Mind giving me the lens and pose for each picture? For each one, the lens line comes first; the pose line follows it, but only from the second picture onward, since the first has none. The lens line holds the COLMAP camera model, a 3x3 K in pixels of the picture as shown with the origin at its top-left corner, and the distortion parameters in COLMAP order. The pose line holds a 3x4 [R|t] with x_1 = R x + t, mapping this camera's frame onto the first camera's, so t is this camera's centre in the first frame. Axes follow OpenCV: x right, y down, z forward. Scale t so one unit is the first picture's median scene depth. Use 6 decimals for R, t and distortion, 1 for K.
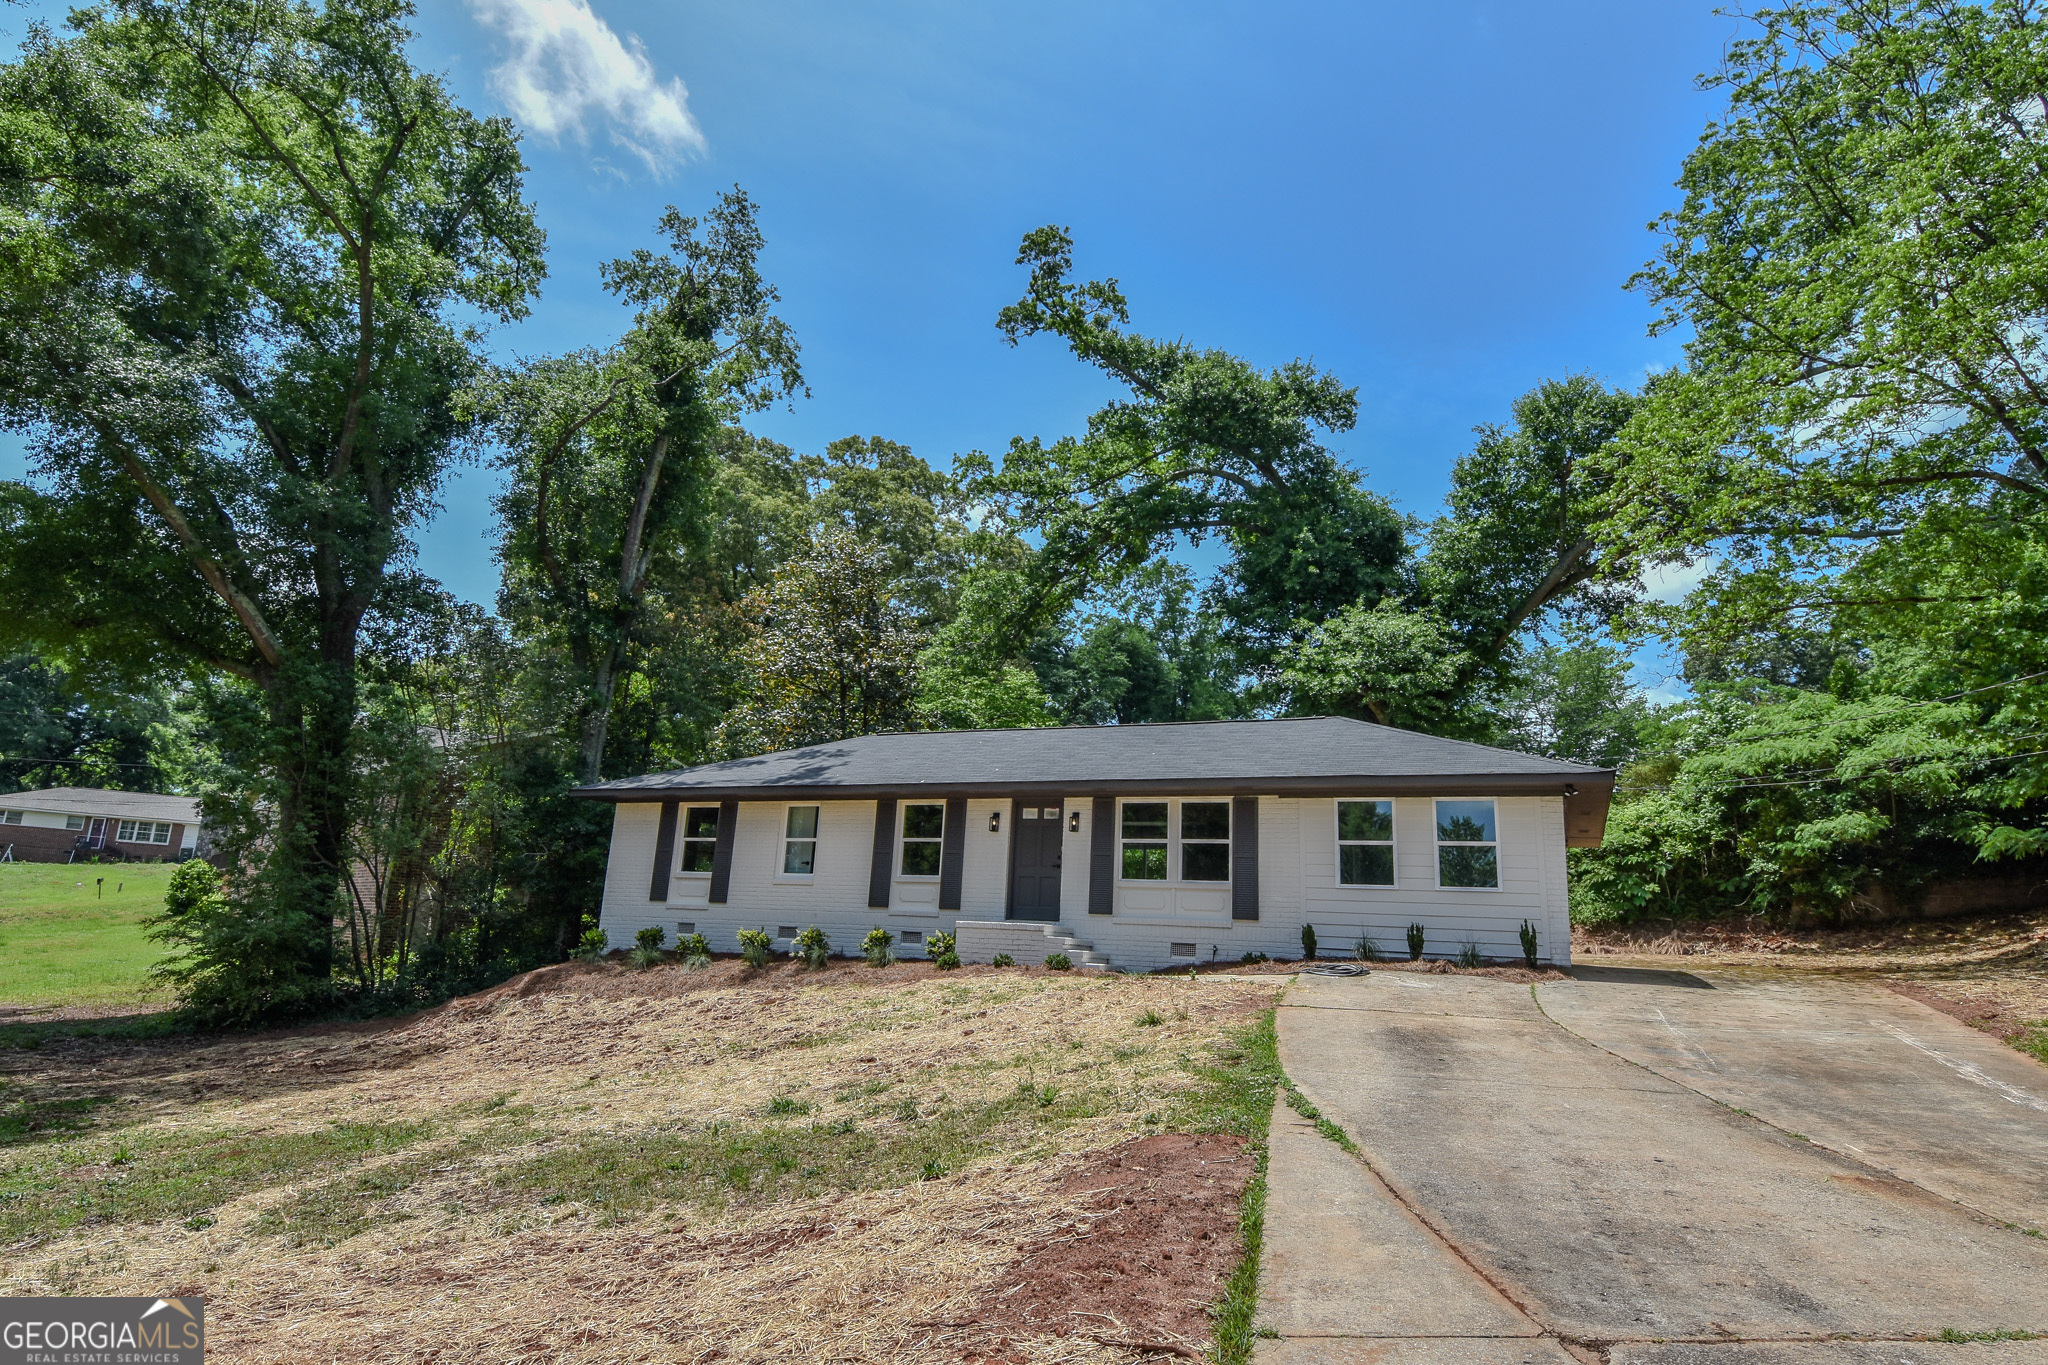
lens RADIAL K [[1149.0, 0, 1028.1], [0, 1149.0, 668.8], [0, 0, 1]] dist [0.055159, -0.058676]
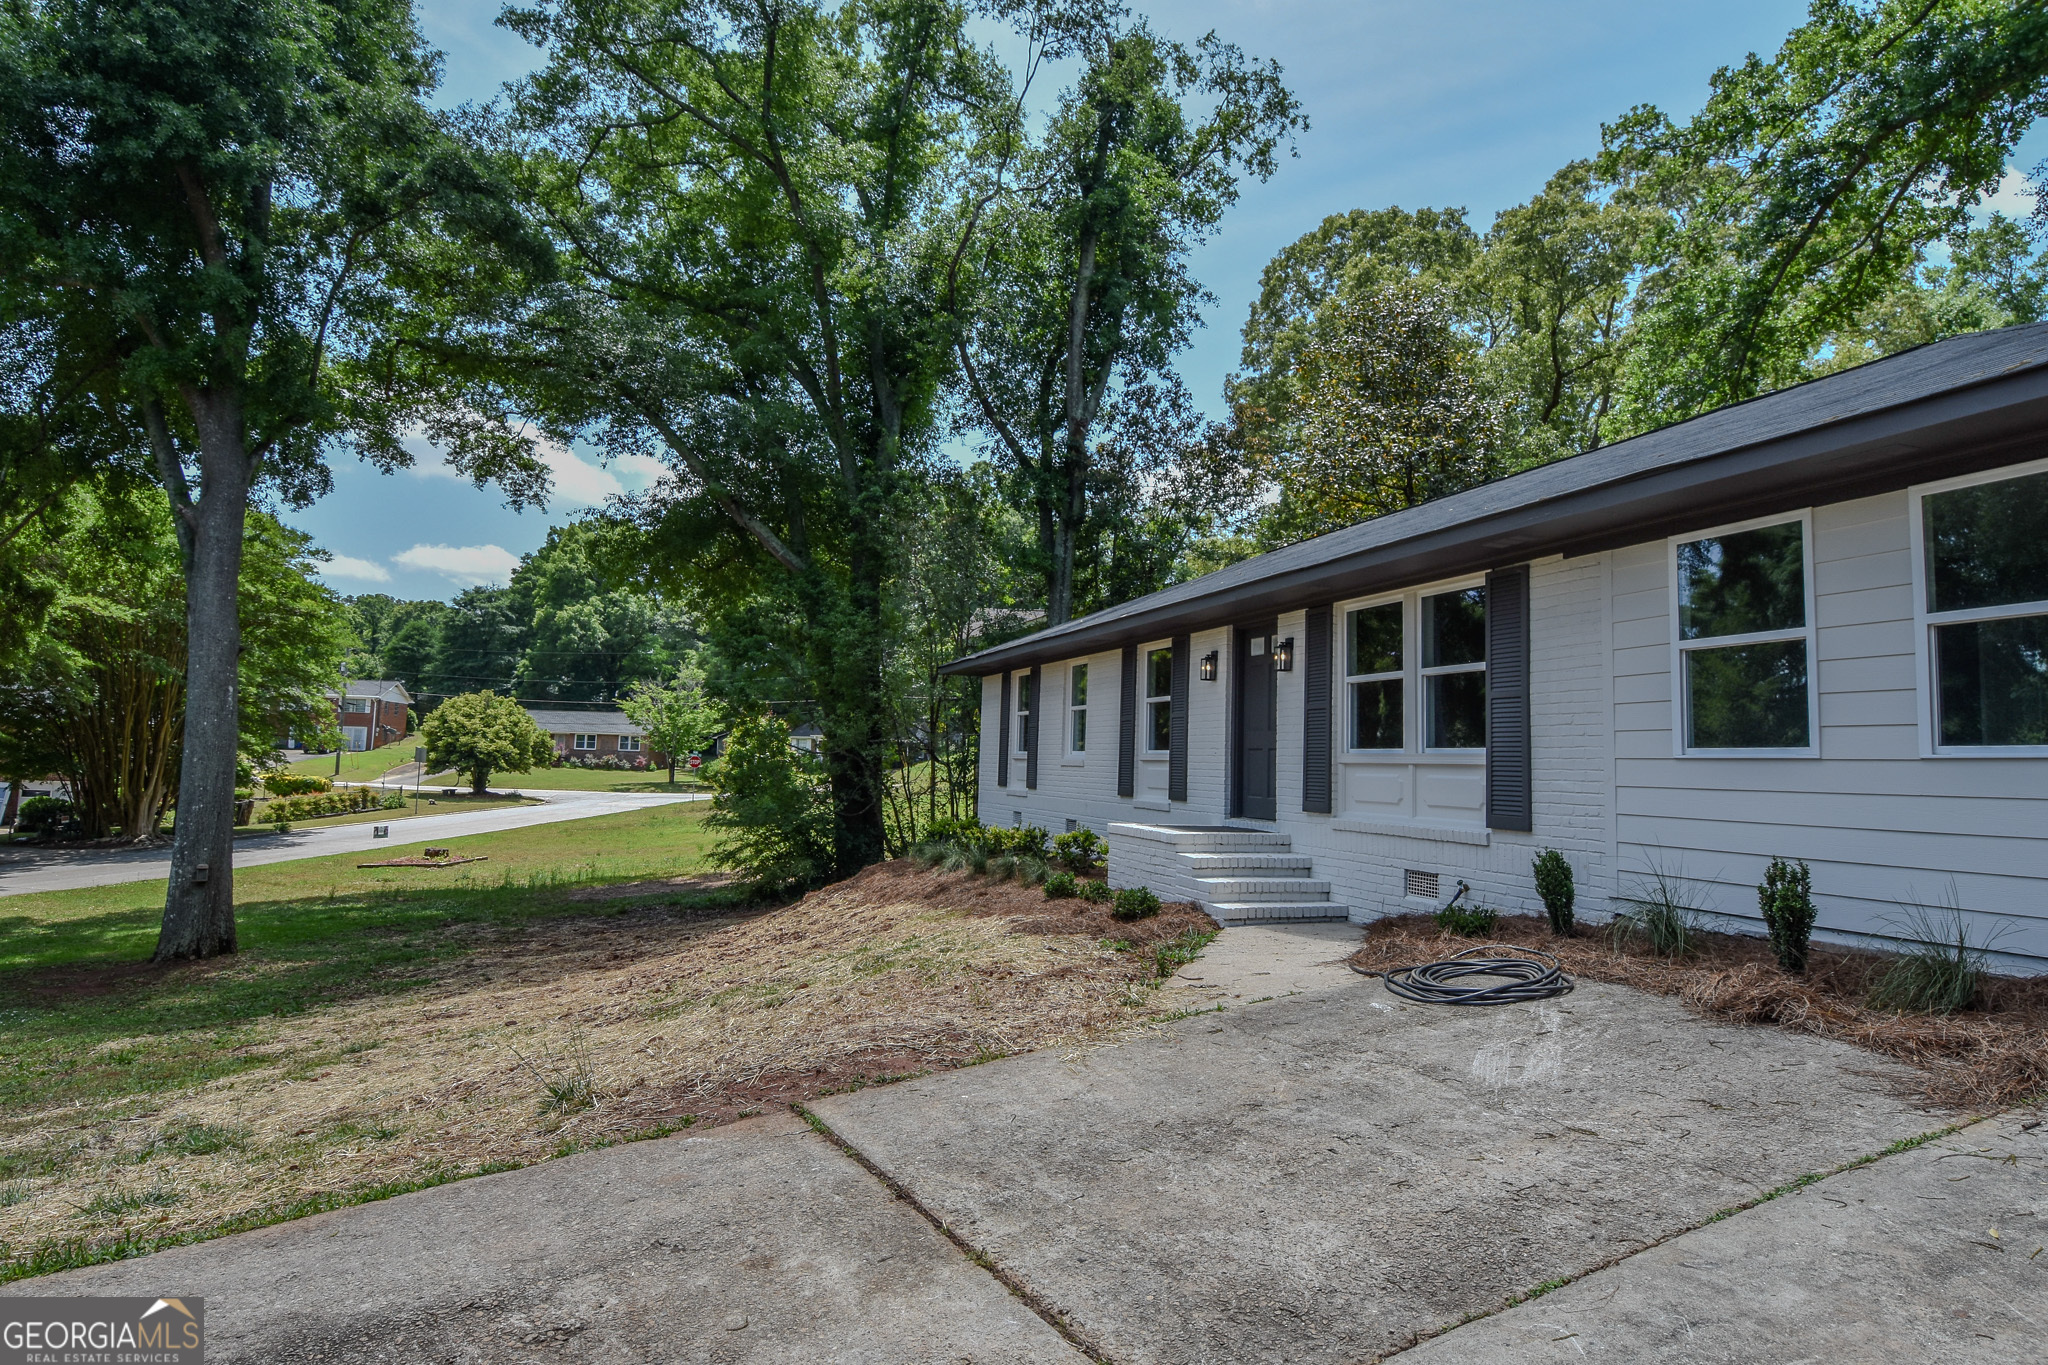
lens RADIAL K [[1137.1, 0, 1027.9], [0, 1137.1, 662.2], [0, 0, 1]] dist [0.052568, -0.059269]
pose [[0.691943, -0.092281, -0.716030, 0.254081], [0.175444, 0.983559, 0.042782, 0.063558], [0.700310, -0.155226, 0.696757, 0.360533]]
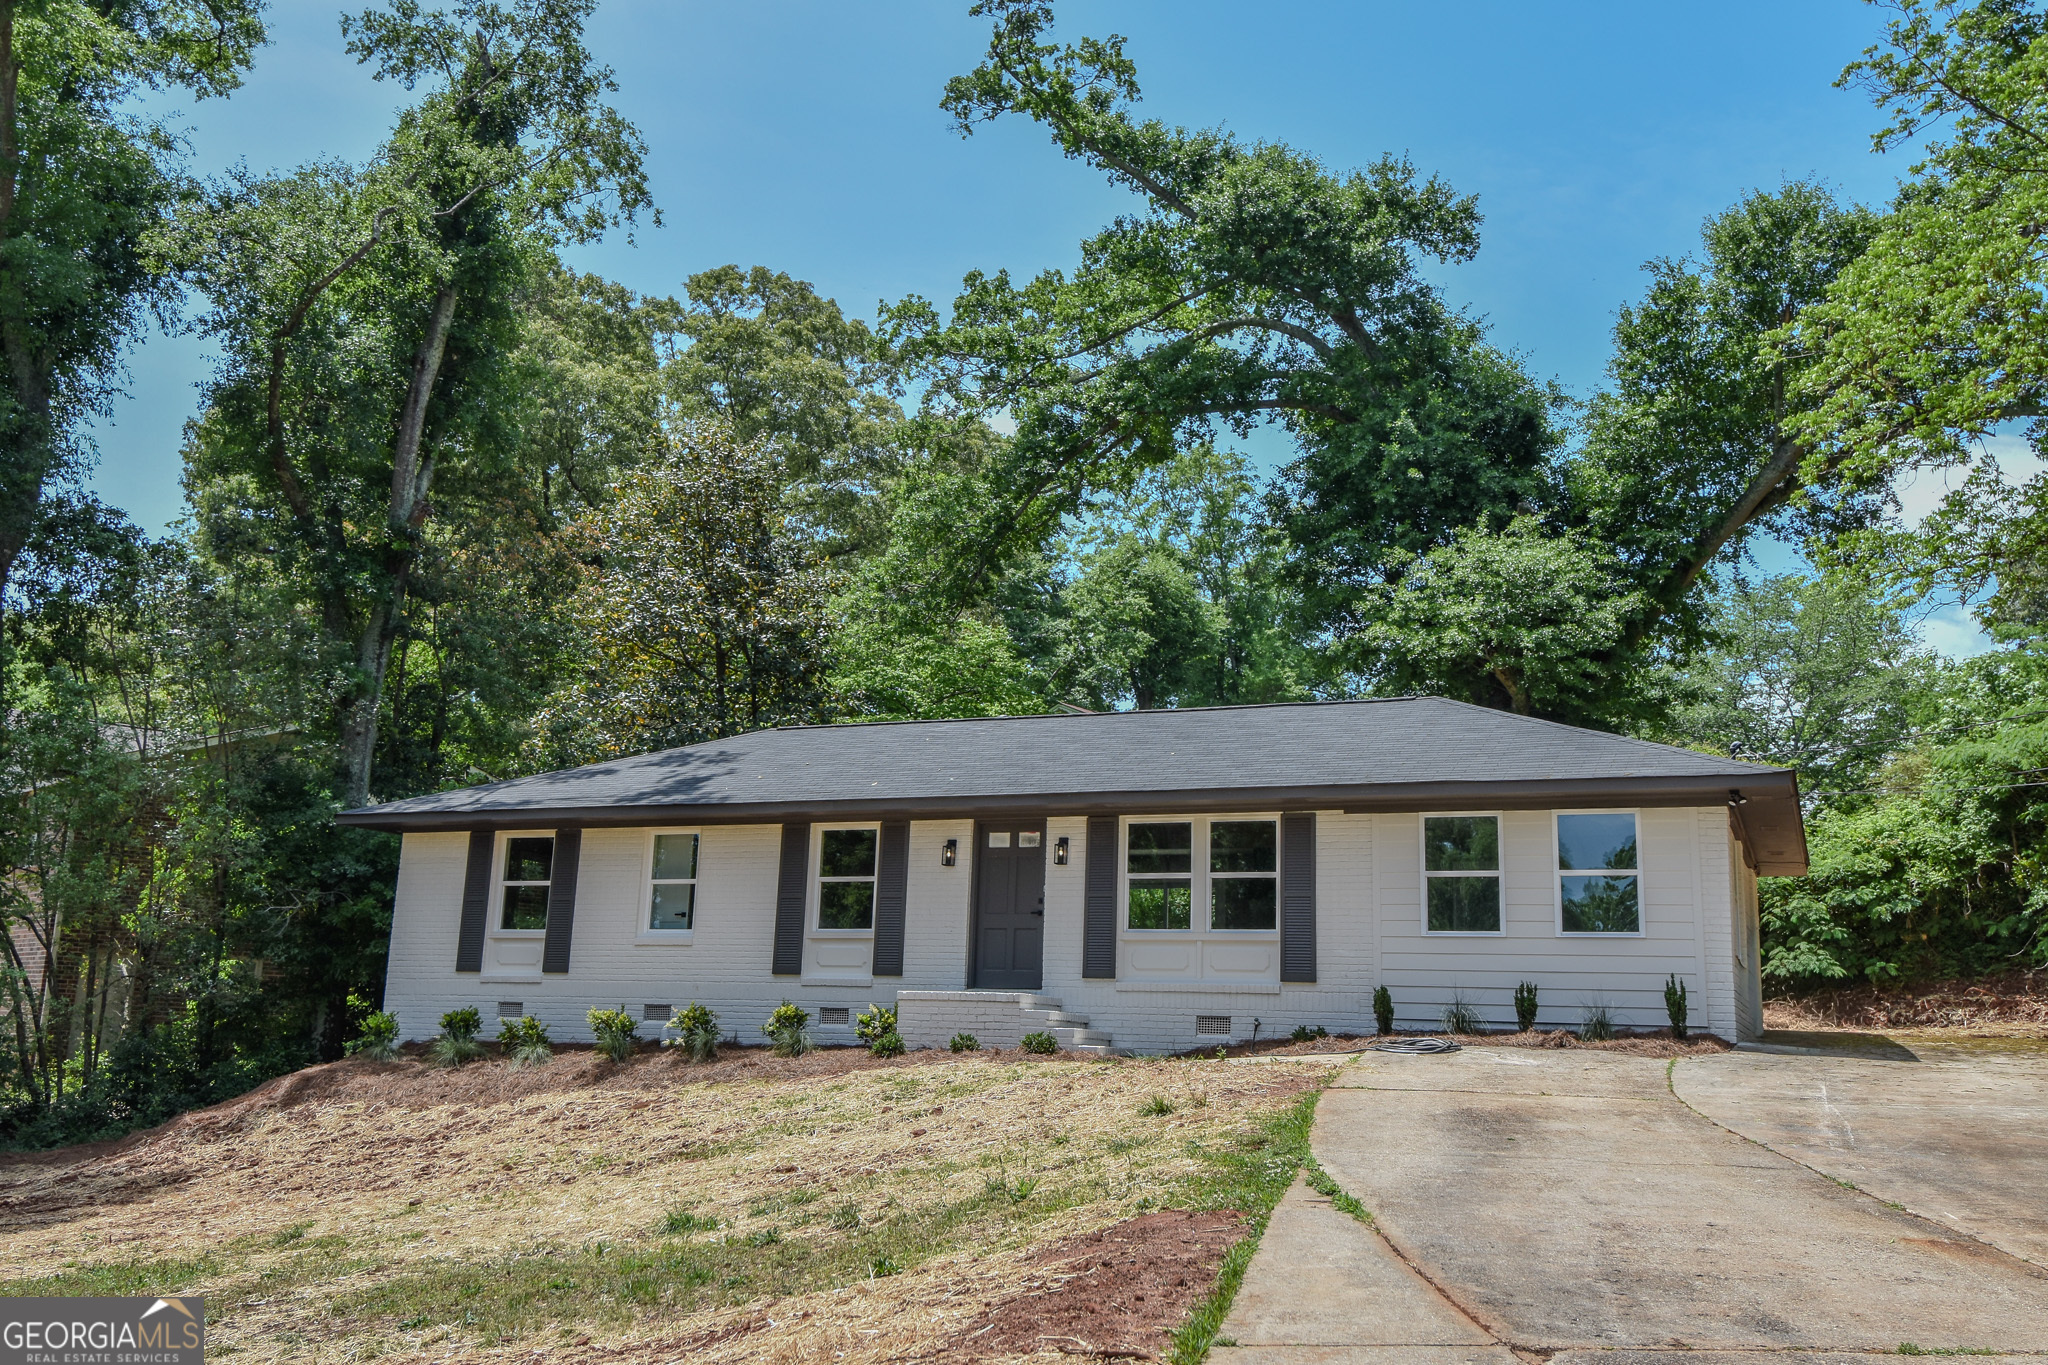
lens RADIAL K [[1813.5, 0, 1028.8], [0, 1813.5, 660.8], [0, 0, 1]] dist [0.058183, -0.062088]
pose [[0.999769, -0.012452, 0.017500, 0.001311], [0.011959, 0.999537, 0.027982, -0.011429], [-0.017841, -0.027767, 0.999455, -0.084313]]
